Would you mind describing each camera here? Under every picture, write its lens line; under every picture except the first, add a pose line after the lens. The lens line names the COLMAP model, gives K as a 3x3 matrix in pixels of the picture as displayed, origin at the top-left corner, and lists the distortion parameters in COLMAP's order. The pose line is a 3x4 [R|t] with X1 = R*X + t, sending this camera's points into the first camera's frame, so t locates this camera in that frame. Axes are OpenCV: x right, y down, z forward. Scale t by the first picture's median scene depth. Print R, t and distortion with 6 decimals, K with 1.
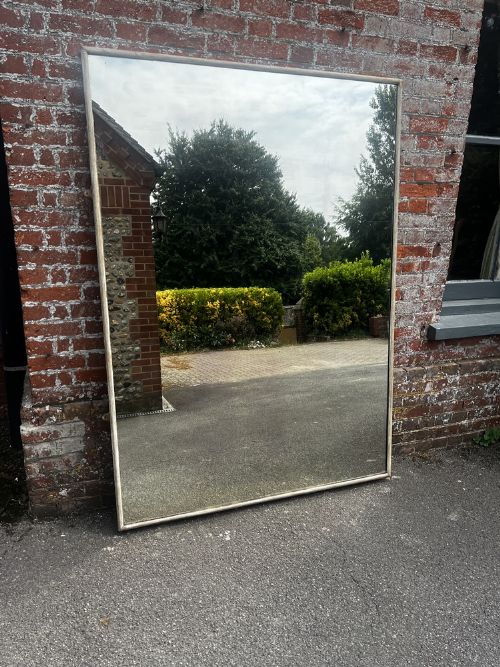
lens RADIAL K [[490.2, 0, 249.6], [0, 490.2, 334.5], [0, 0, 1]] dist [0.033537, -0.040114]
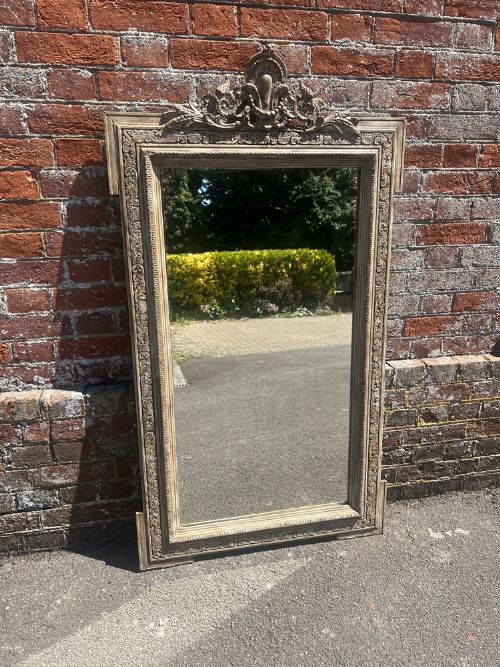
lens RADIAL K [[490.2, 0, 250.8], [0, 490.2, 335.4], [0, 0, 1]] dist [0.033537, -0.040114]
pose [[0.989977, 0.028928, -0.138233, 0.136411], [-0.020136, 0.997709, 0.064584, 0.010341], [0.139784, -0.061154, 0.988292, 0.444658]]
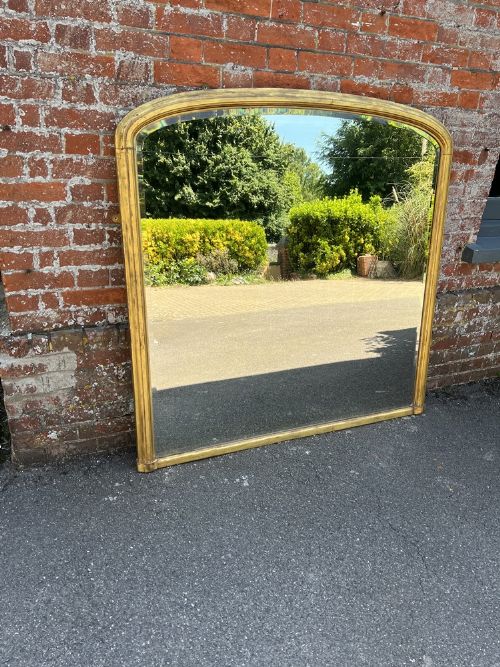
lens RADIAL K [[490.2, 0, 254.2], [0, 490.2, 331.5], [0, 0, 1]] dist [0.033537, -0.040114]
pose [[0.998203, 0.002342, 0.059876, -0.083850], [-0.009235, 0.993311, 0.115099, 0.042078], [-0.059205, -0.115445, 0.991548, 0.159339]]
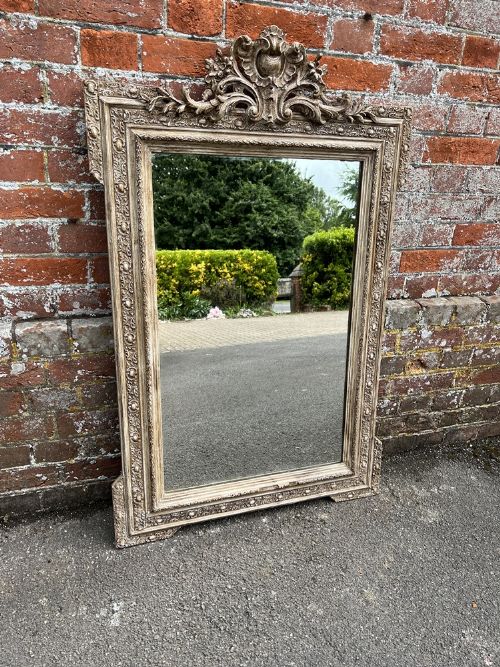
lens RADIAL K [[490.2, 0, 250.1], [0, 490.2, 331.4], [0, 0, 1]] dist [0.033537, -0.040114]
pose [[0.998528, 0.052389, -0.014060, 0.081735], [-0.049880, 0.988683, 0.141484, 0.050070], [0.021313, -0.140574, 0.989841, 0.556082]]
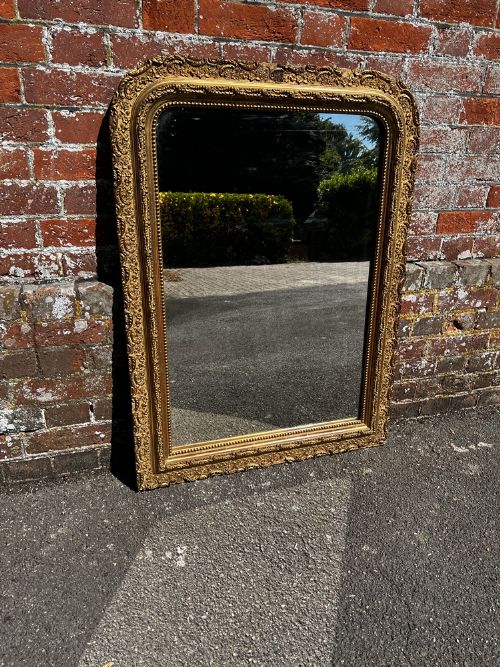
lens RADIAL K [[490.2, 0, 253.0], [0, 490.2, 333.9], [0, 0, 1]] dist [0.033537, -0.040114]
pose [[0.999335, 0.029921, -0.020825, 0.034686], [-0.026627, 0.989273, 0.143630, 0.099180], [0.024899, -0.142980, 0.989412, 0.525116]]
